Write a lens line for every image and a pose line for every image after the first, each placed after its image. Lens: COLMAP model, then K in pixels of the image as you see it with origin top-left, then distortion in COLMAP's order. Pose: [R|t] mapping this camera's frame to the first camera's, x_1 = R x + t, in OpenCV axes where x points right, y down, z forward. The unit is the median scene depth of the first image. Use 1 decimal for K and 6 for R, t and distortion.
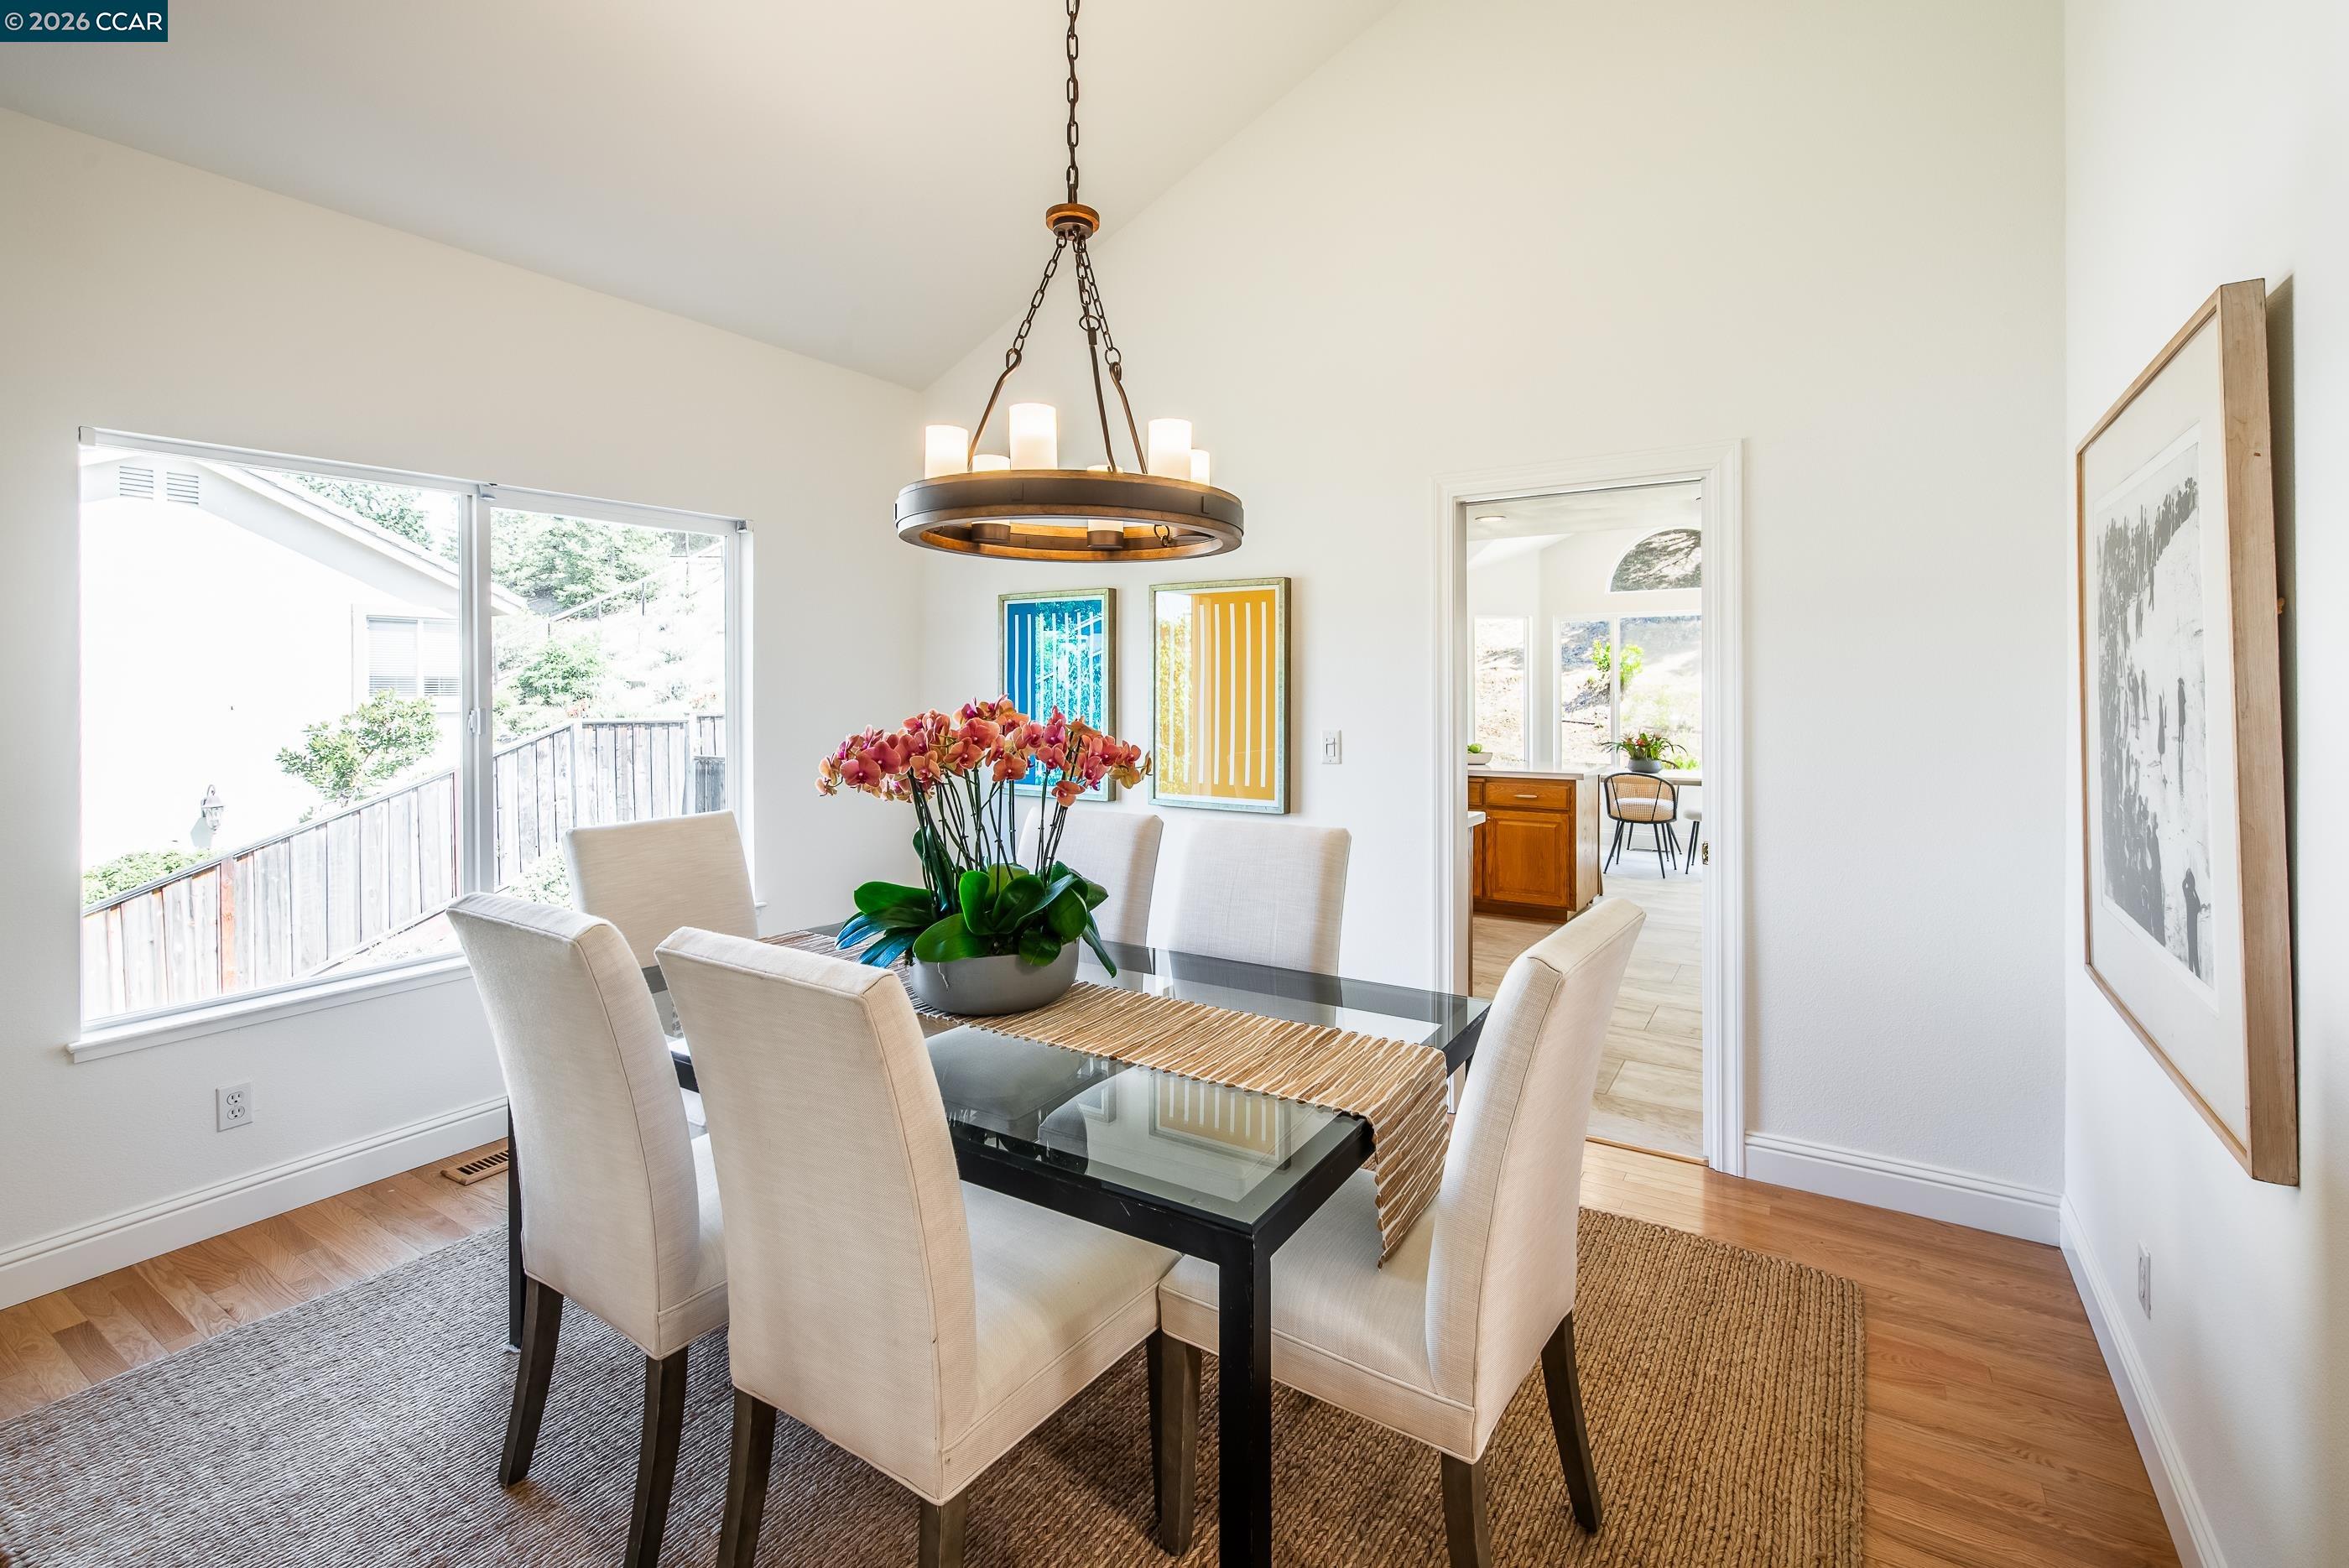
lens RADIAL K [[1036.5, 0, 1247.7], [0, 1036.5, 666.4], [0, 0, 1]] dist [0.004822, 0.000949]
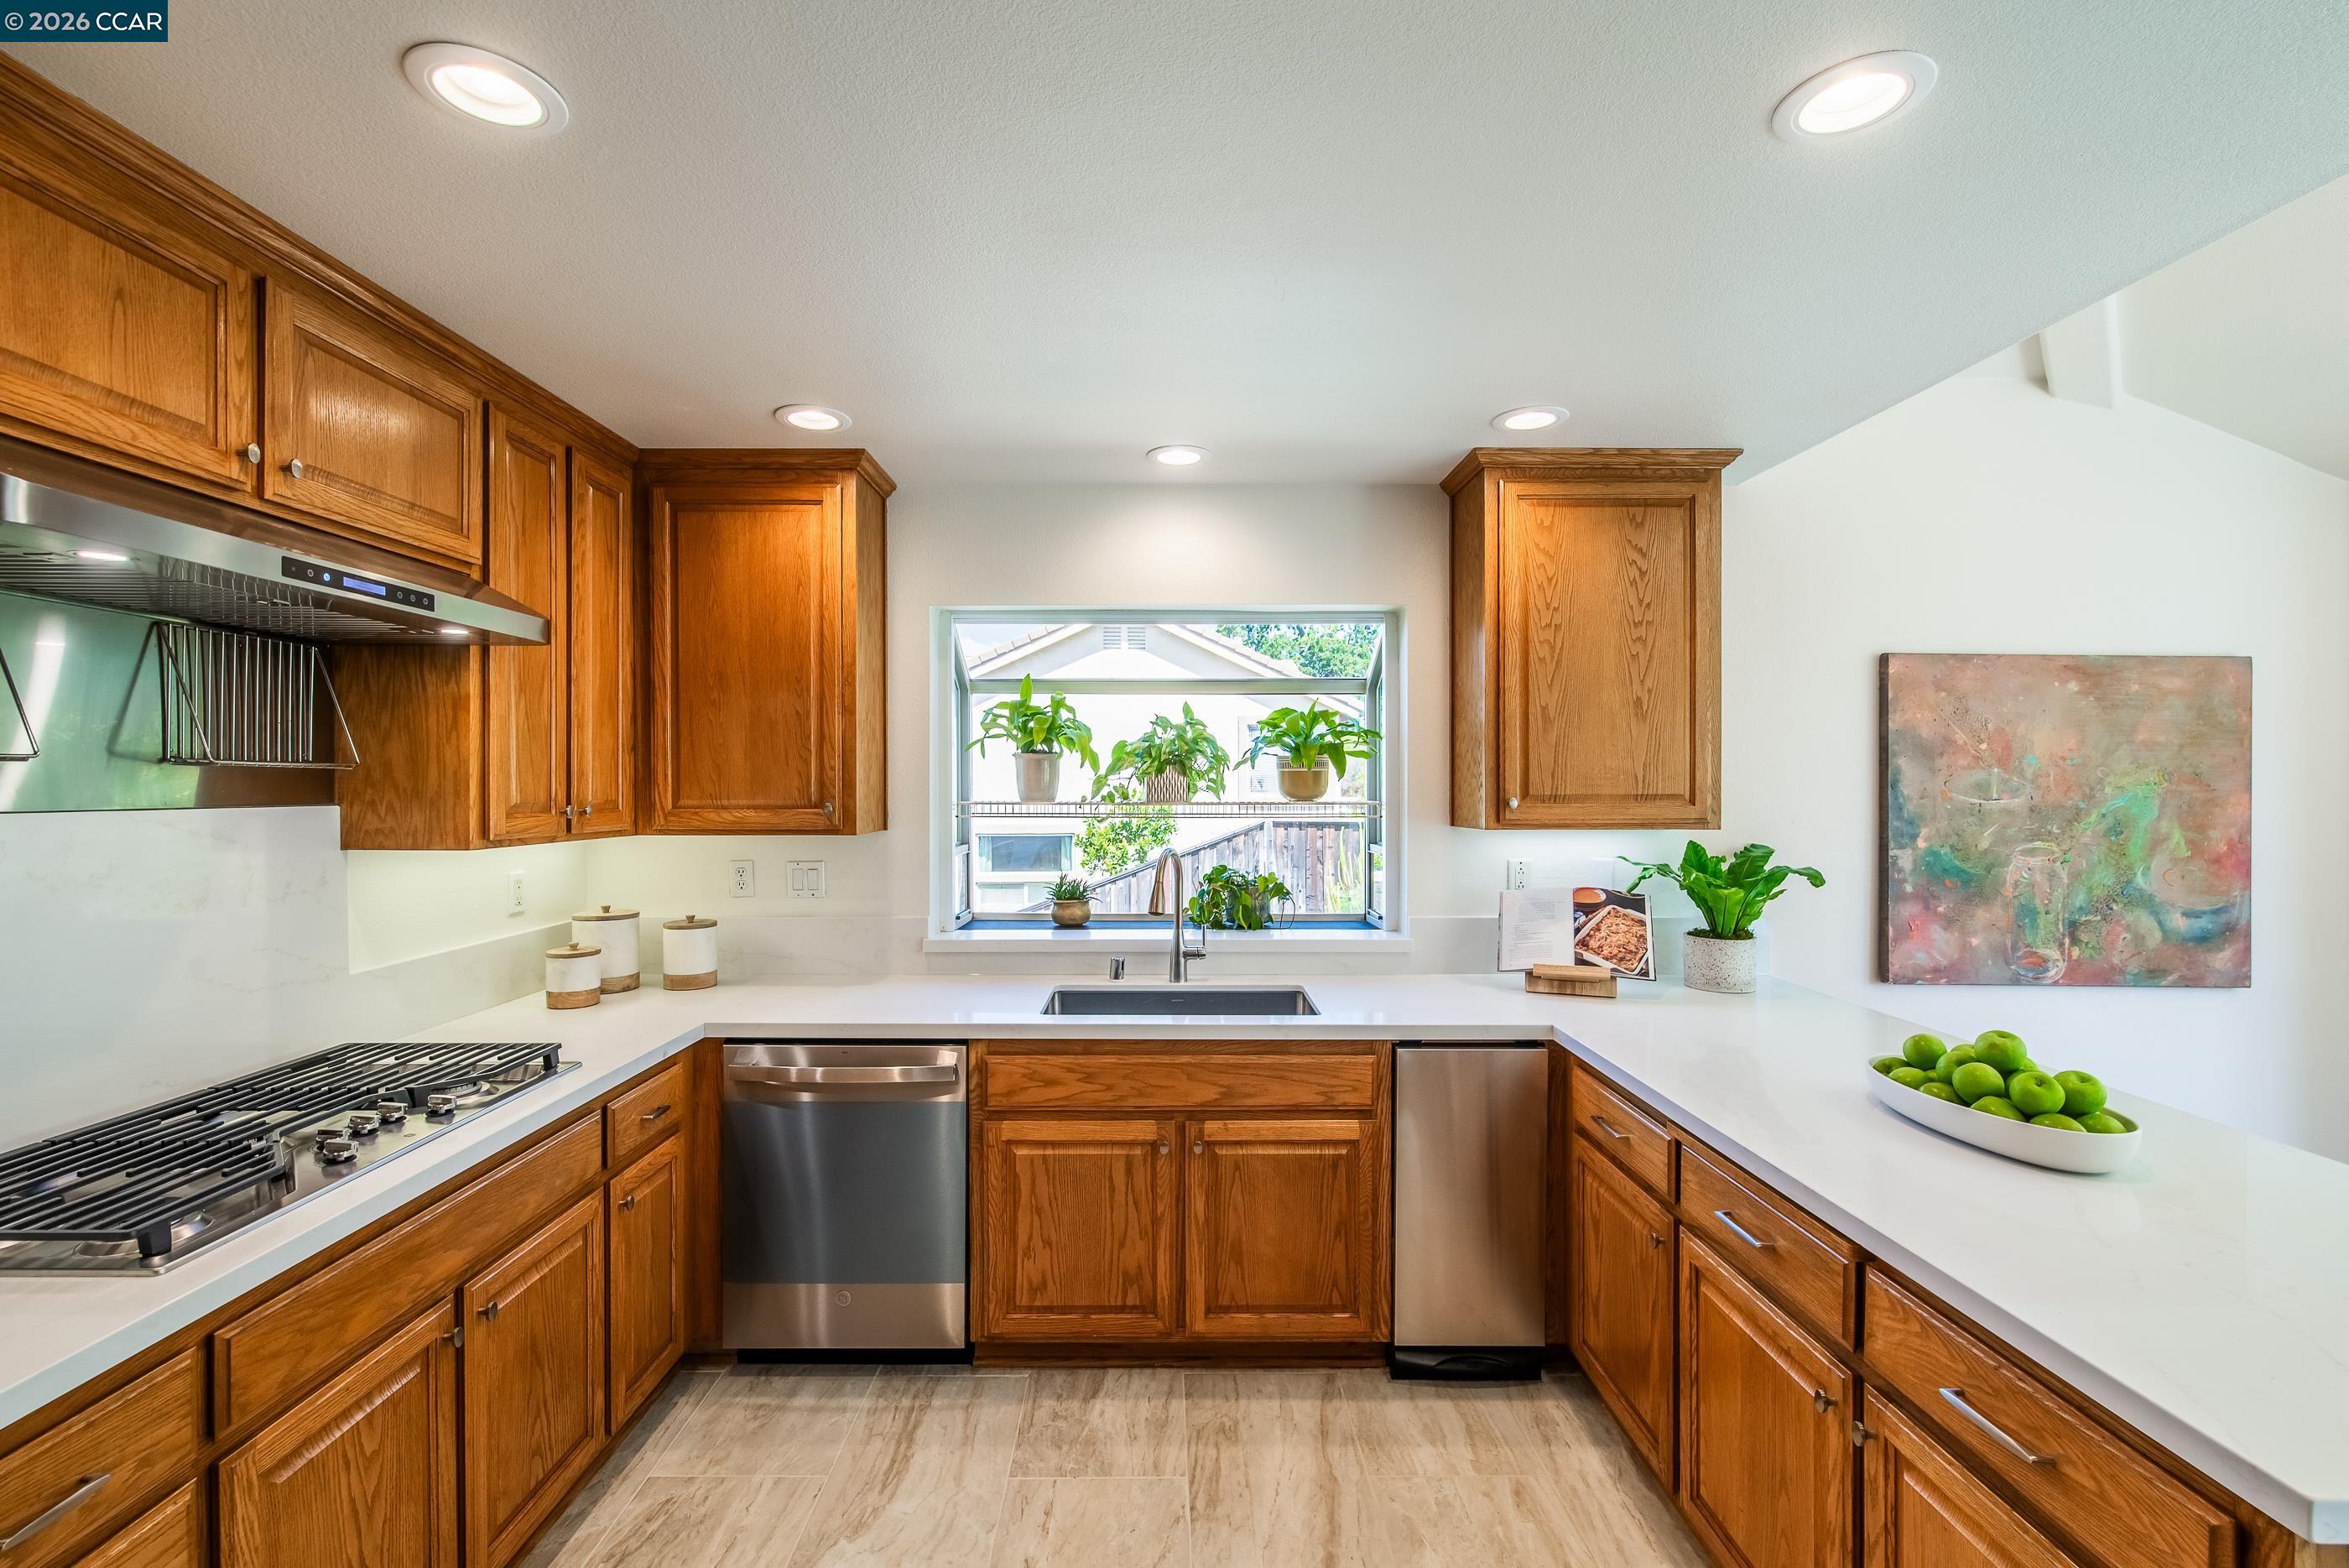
lens RADIAL K [[1036.5, 0, 1174.3], [0, 1036.5, 782.3], [0, 0, 1]] dist [0.004822, 0.000949]
pose [[0.502274, 0.005820, -0.864689, 0.200692], [0.016845, 0.999722, 0.016513, -0.001854], [0.864545, -0.022860, 0.502036, 0.427011]]
